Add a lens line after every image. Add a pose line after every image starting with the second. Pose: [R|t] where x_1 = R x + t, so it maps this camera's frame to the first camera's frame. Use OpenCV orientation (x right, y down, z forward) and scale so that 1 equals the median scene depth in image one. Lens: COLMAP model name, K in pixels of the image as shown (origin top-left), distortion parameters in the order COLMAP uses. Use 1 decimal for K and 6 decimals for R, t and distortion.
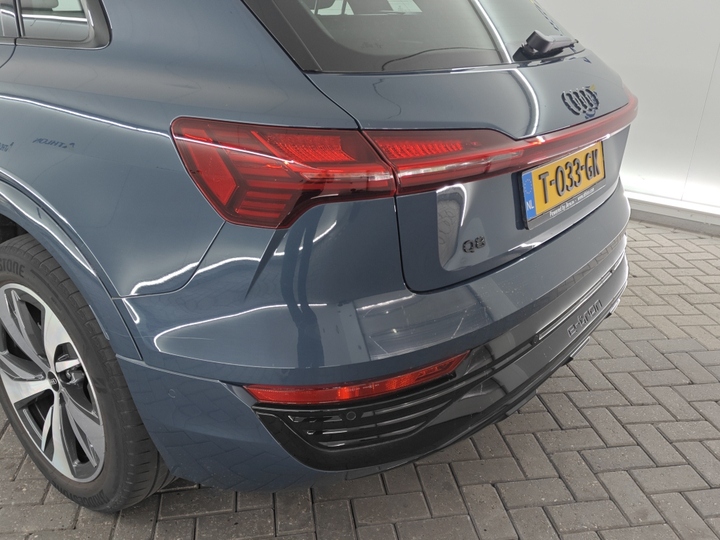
lens RADIAL K [[621.8, 0, 360.0], [0, 621.8, 270.0], [0, 0, 1]] dist [0.004689, -0.006302]
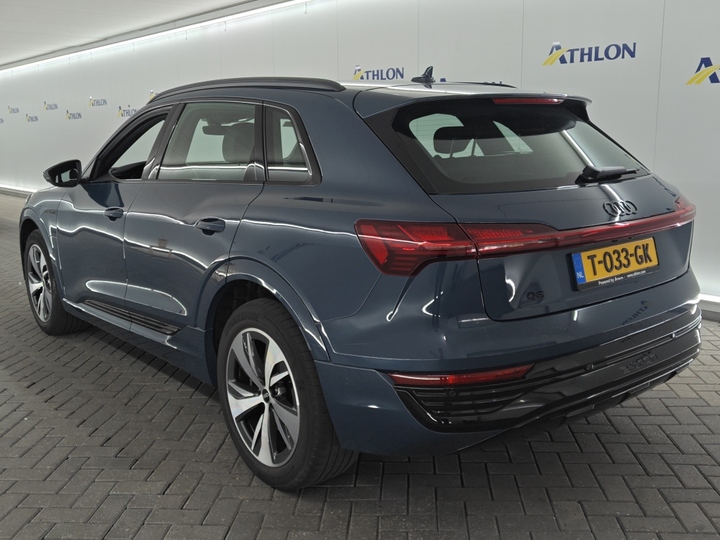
lens RADIAL K [[732.4, 0, 360.0], [0, 732.4, 270.0], [0, 0, 1]] dist [-0.016990, -0.016958]
pose [[0.972394, -0.007776, -0.233215, 0.146821], [-0.043630, 0.975760, -0.214449, 0.249251], [0.229229, 0.218704, 0.948484, -0.696798]]
